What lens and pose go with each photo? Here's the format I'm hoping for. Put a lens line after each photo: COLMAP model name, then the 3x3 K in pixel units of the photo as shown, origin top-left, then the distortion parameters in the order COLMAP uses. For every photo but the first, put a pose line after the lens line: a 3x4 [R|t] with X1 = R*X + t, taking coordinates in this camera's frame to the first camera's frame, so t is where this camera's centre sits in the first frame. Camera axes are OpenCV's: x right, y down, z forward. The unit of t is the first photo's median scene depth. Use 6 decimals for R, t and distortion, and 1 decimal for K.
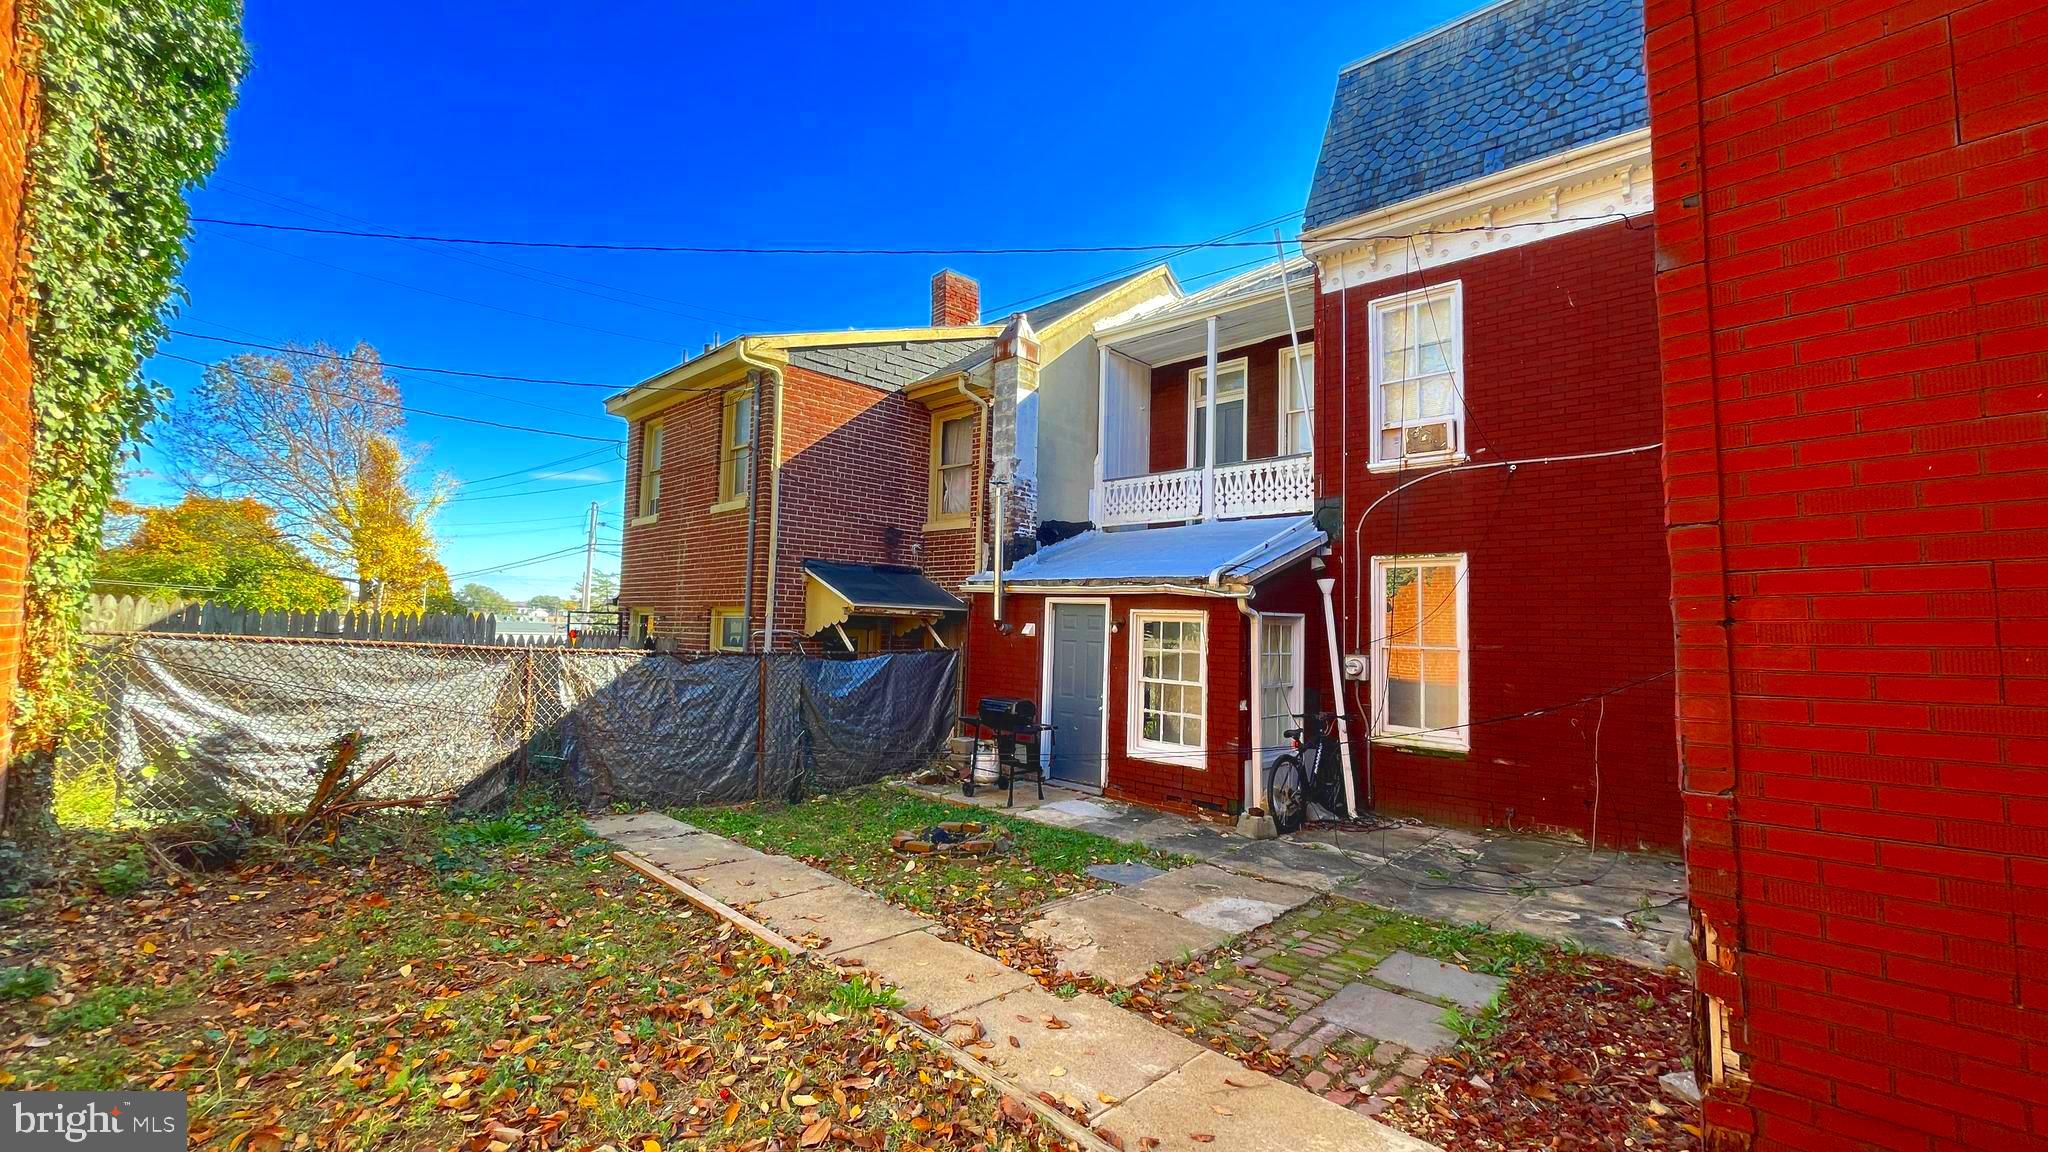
lens RADIAL K [[820.0, 0, 1024.0], [0, 820.0, 576.0], [0, 0, 1]] dist [0.000481, 0.000133]
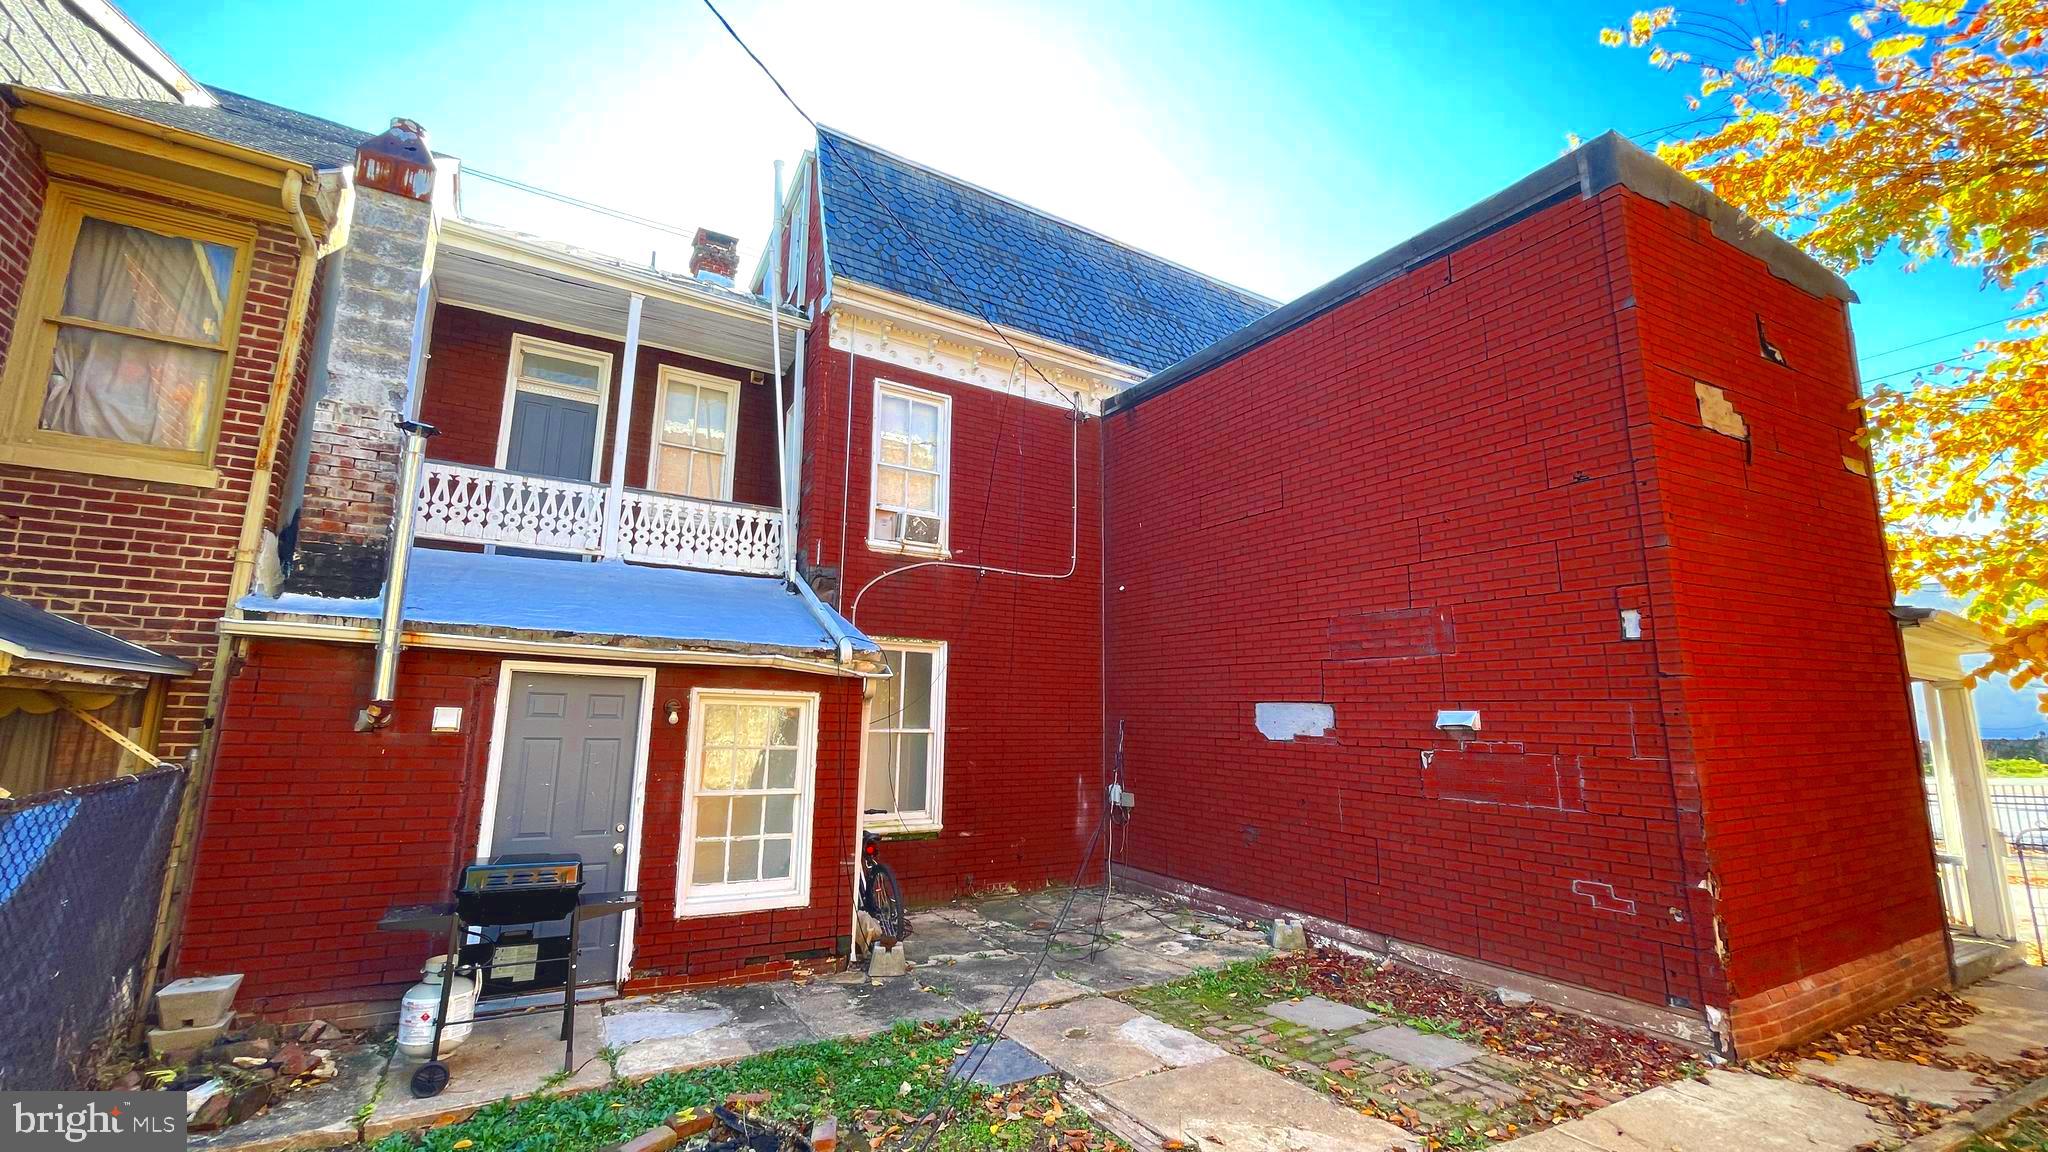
lens RADIAL K [[820.0, 0, 1024.0], [0, 820.0, 576.0], [0, 0, 1]] dist [0.000481, 0.000133]
pose [[0.281082, 0.147613, 0.948263, -0.462143], [-0.069182, 0.988646, -0.133393, 0.022331], [-0.957187, -0.028109, 0.288102, 0.577650]]
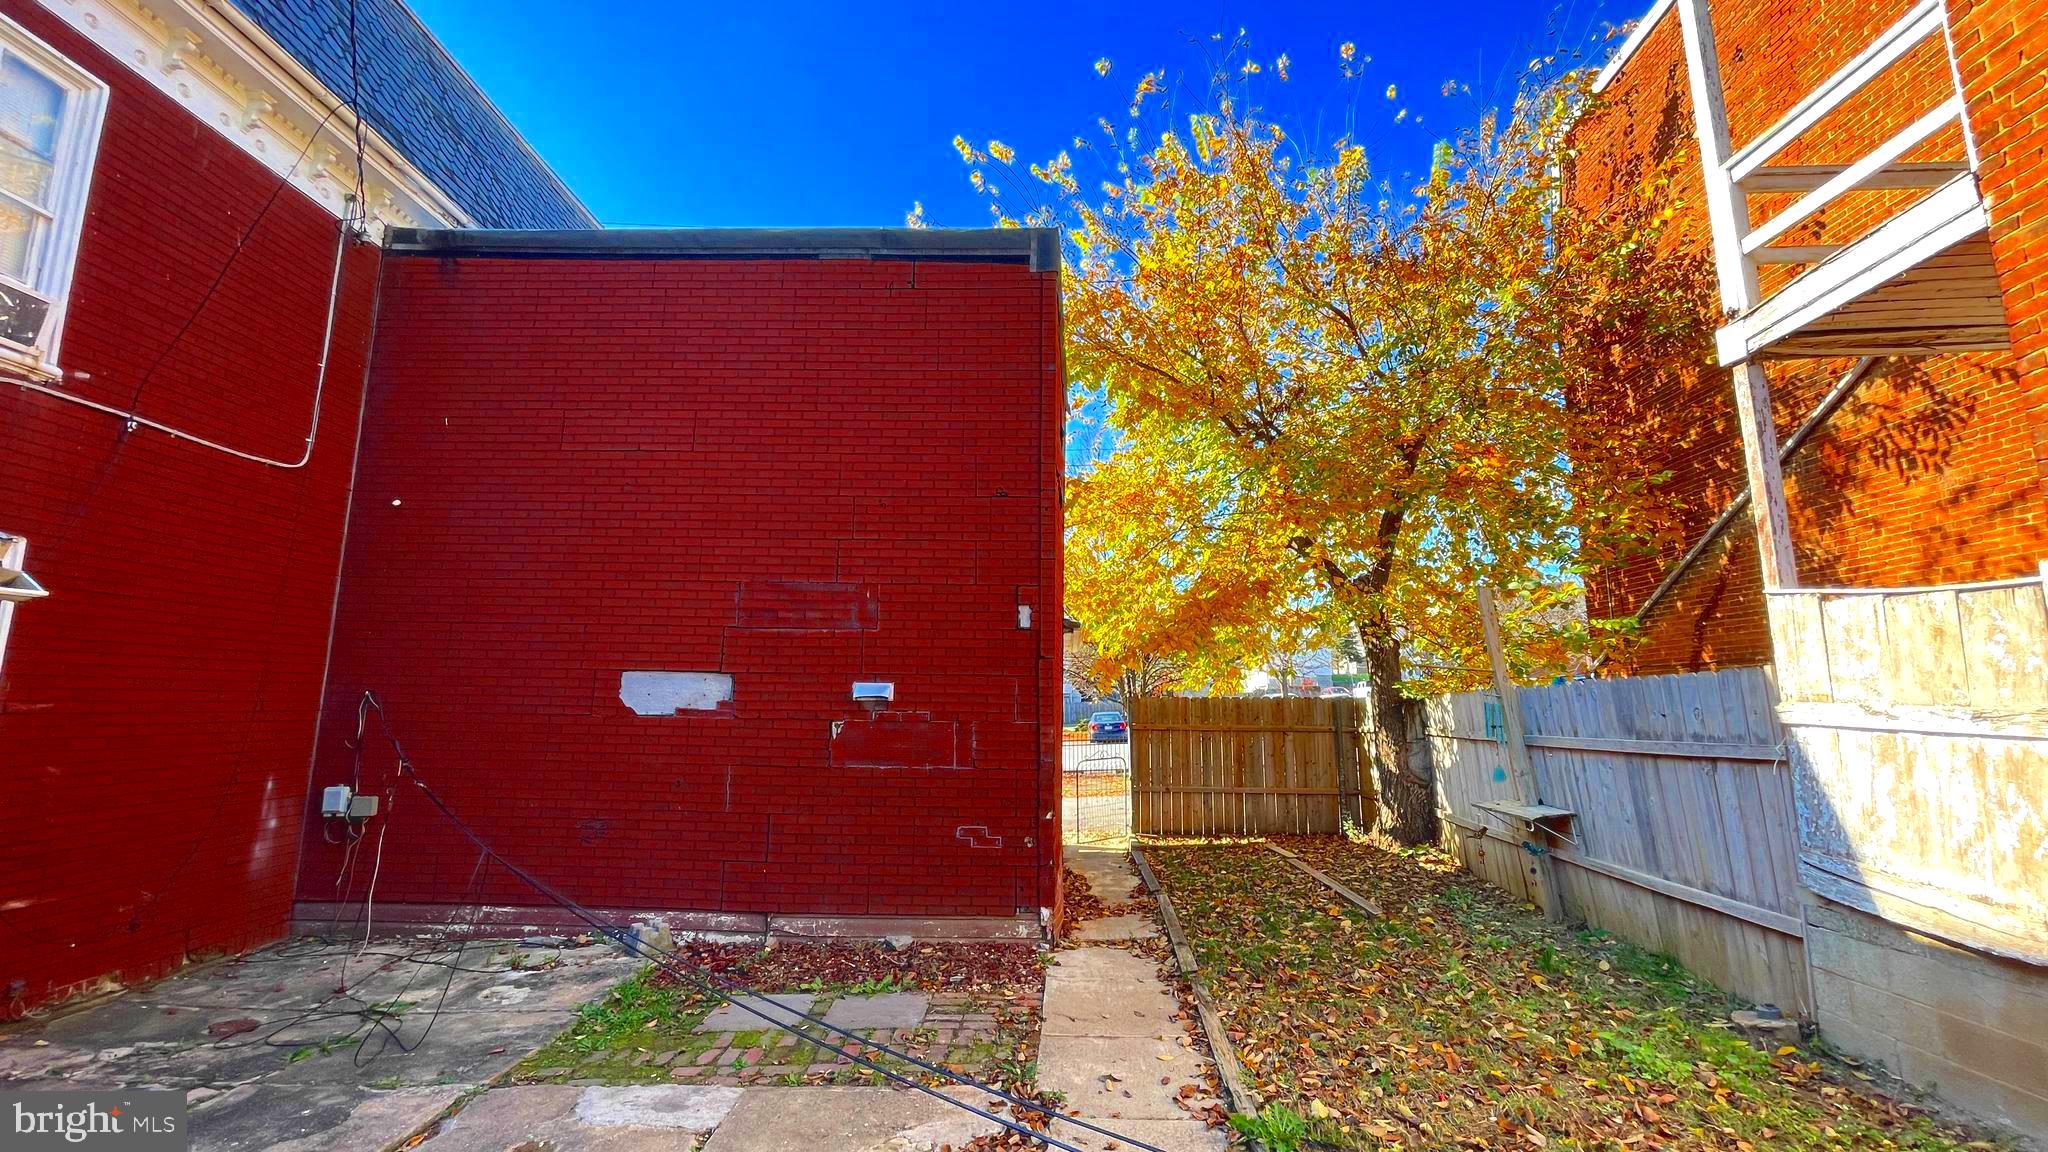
lens RADIAL K [[820.0, 0, 1024.0], [0, 820.0, 576.0], [0, 0, 1]] dist [0.000481, 0.000133]
pose [[-0.661577, 0.090508, 0.744395, -0.321207], [-0.072217, 0.980385, -0.183384, 0.049459], [-0.746391, -0.175080, -0.642065, 0.825571]]
